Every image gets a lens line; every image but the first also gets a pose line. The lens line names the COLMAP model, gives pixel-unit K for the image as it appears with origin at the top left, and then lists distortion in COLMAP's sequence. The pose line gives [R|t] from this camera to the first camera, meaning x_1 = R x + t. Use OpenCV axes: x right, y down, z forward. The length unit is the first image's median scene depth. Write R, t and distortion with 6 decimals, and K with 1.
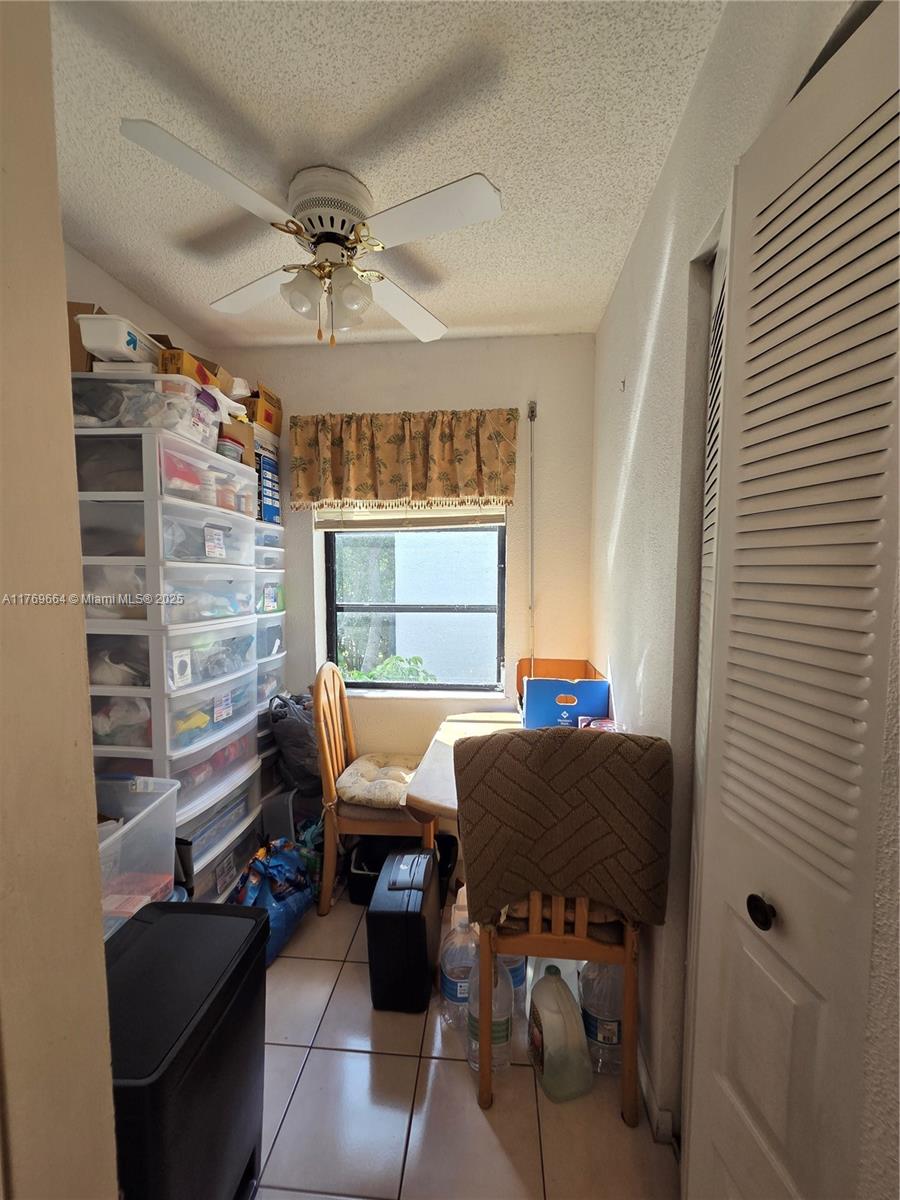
lens RADIAL K [[493.4, 0, 450.5], [0, 493.4, 600.0], [0, 0, 1]] dist [0.008388, 0.000345]
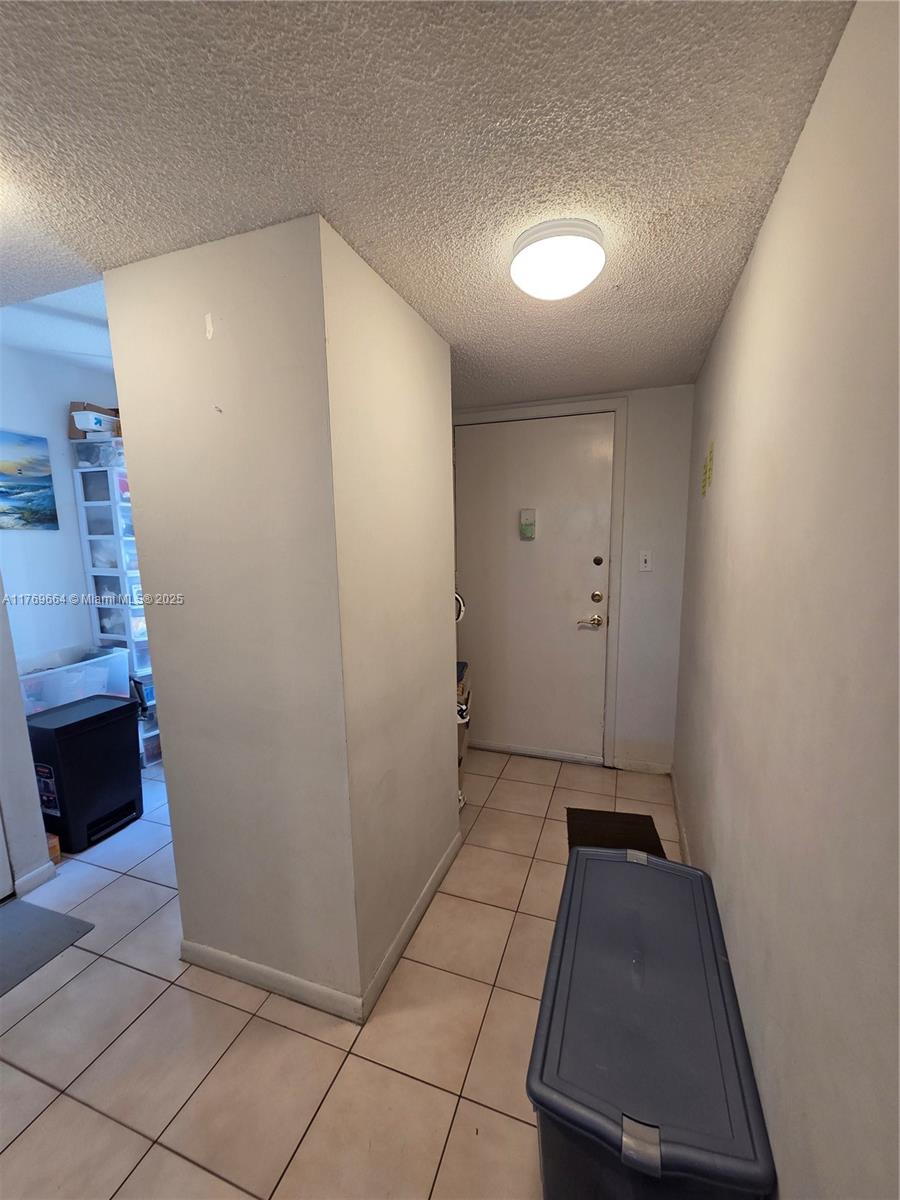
lens RADIAL K [[493.4, 0, 450.6], [0, 493.4, 603.0], [0, 0, 1]] dist [0.008388, 0.000345]
pose [[0.967500, 0.012914, -0.252540, 1.122501], [0.005079, 0.997501, 0.070469, 0.046323], [0.252819, -0.069461, 0.965017, -0.532472]]
